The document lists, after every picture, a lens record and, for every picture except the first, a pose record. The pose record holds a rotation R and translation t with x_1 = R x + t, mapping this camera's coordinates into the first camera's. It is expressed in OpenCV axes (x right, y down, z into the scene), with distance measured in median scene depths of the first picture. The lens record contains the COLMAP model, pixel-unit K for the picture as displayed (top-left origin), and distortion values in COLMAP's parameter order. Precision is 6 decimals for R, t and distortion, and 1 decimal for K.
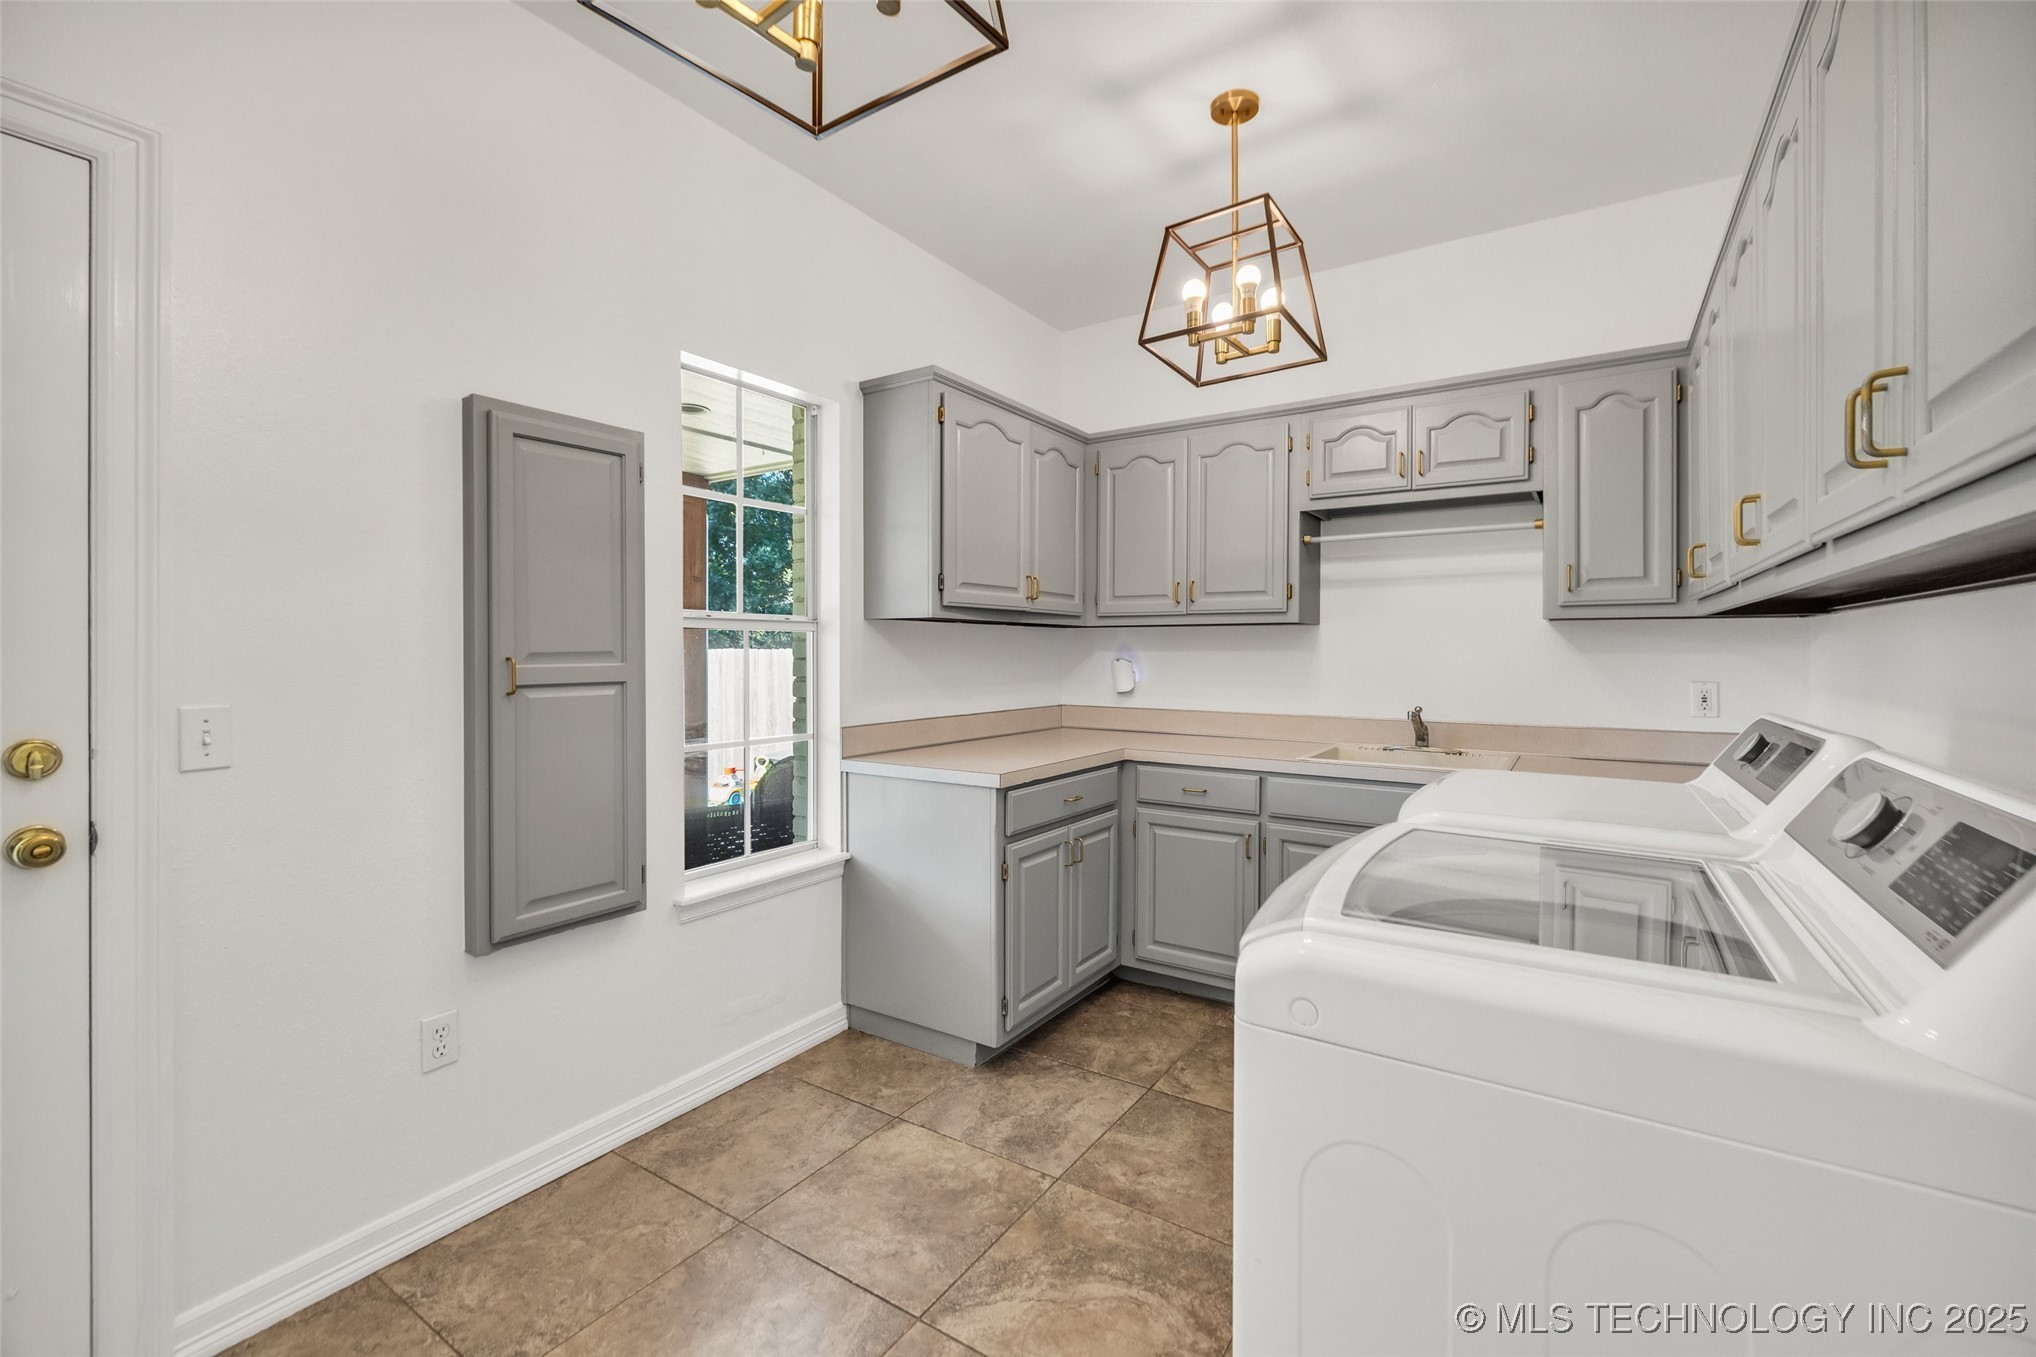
lens RADIAL K [[859.7, 0, 1021.2], [0, 859.7, 661.9], [0, 0, 1]] dist [0.002085, 0.000440]
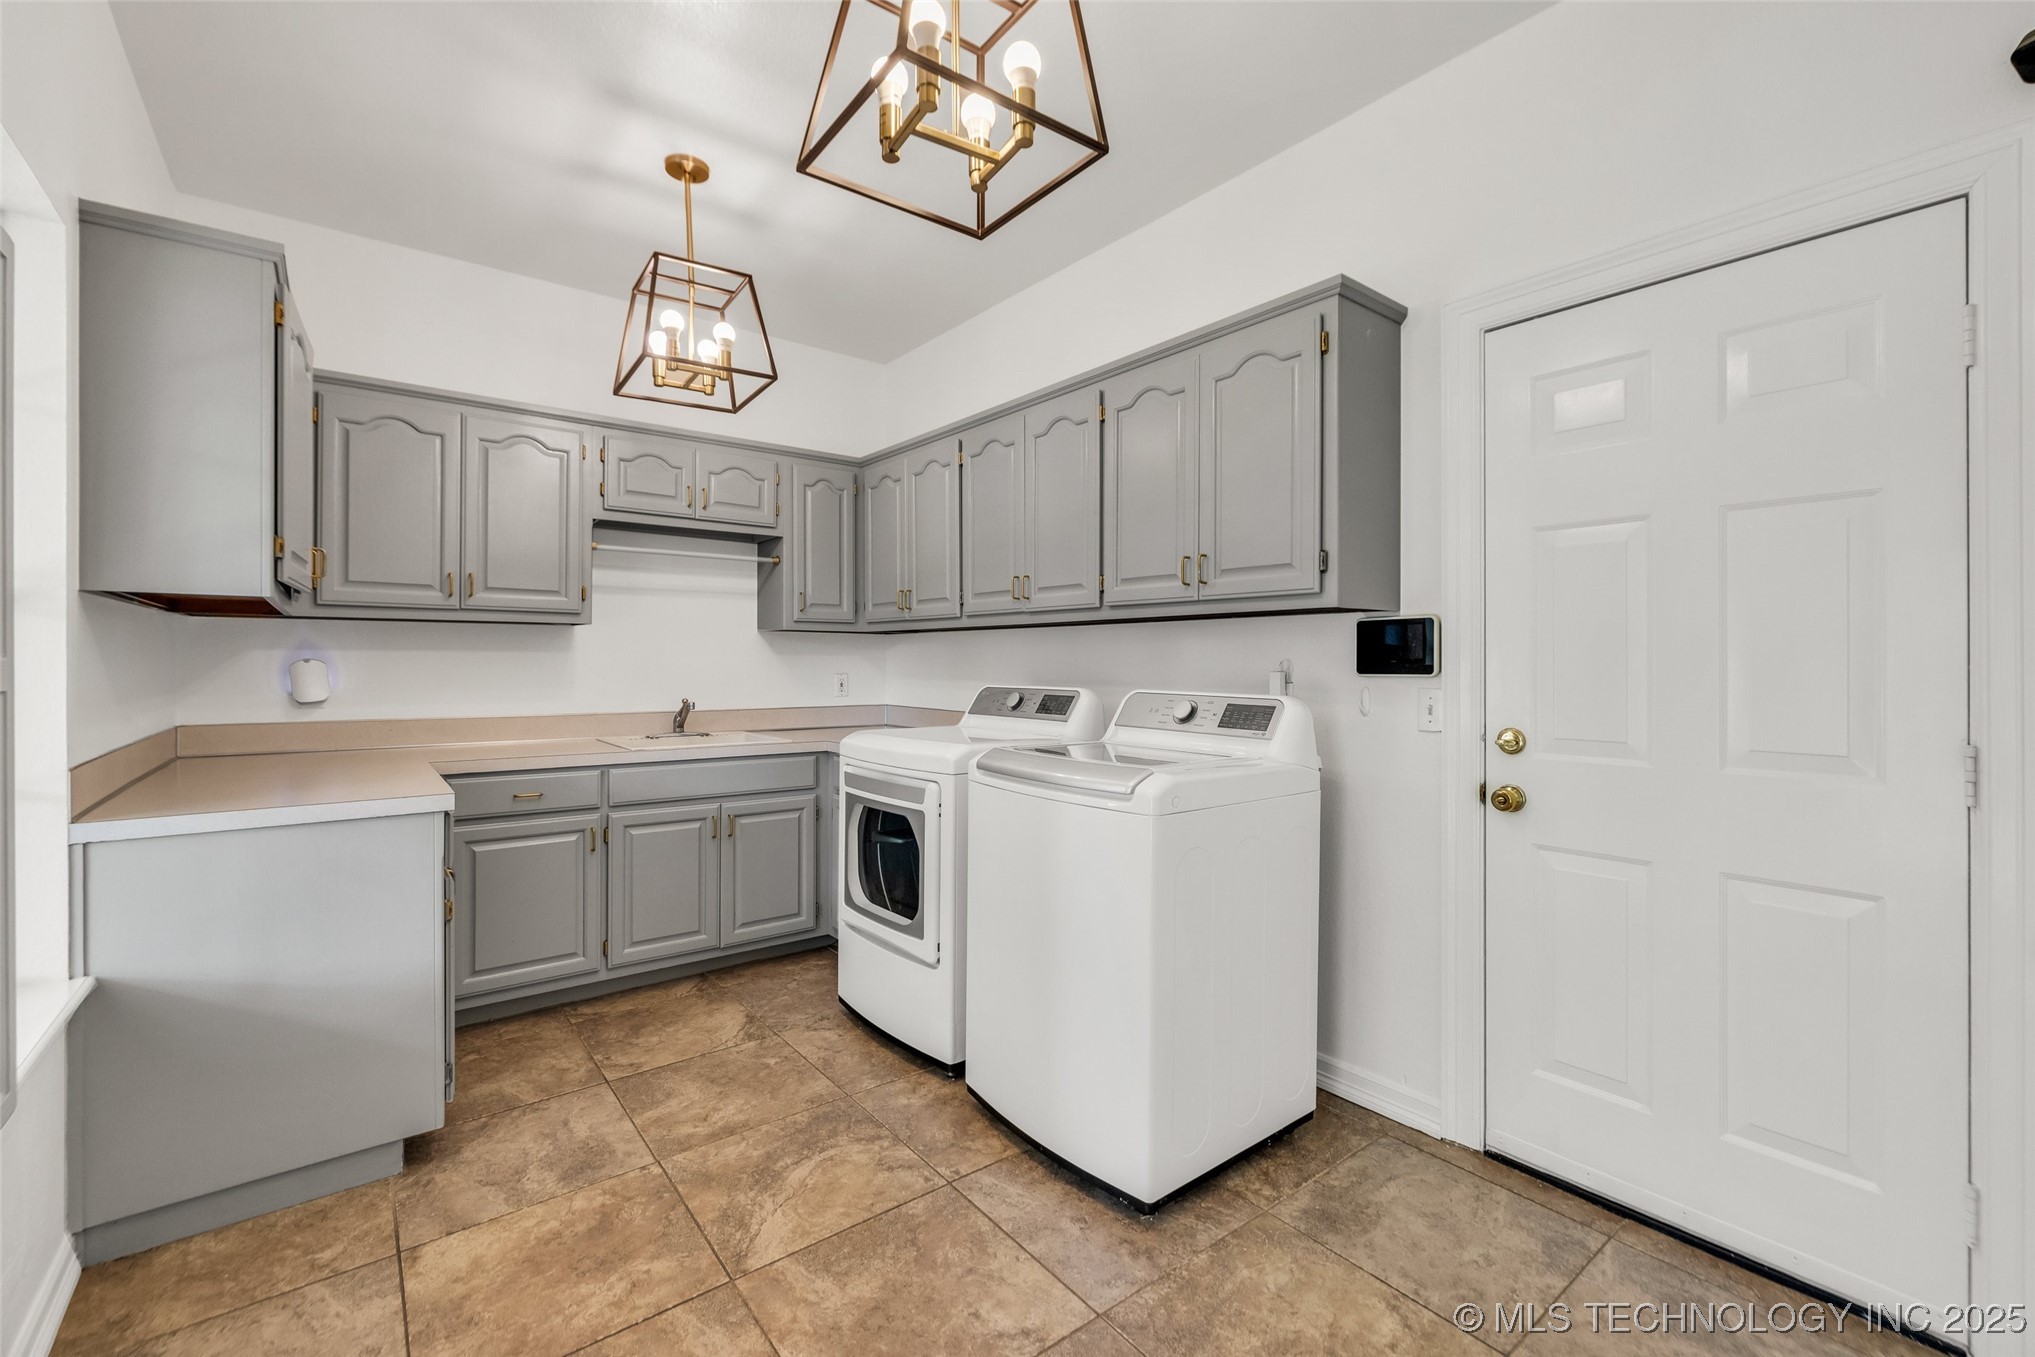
lens RADIAL K [[859.3, 0, 1025.2], [0, 859.3, 666.4], [0, 0, 1]] dist [0.002085, 0.000440]
pose [[0.318123, -0.006086, 0.948030, -0.655646], [0.009673, 0.999948, 0.003173, 0.010152], [-0.948000, 0.008161, 0.318165, 0.212176]]
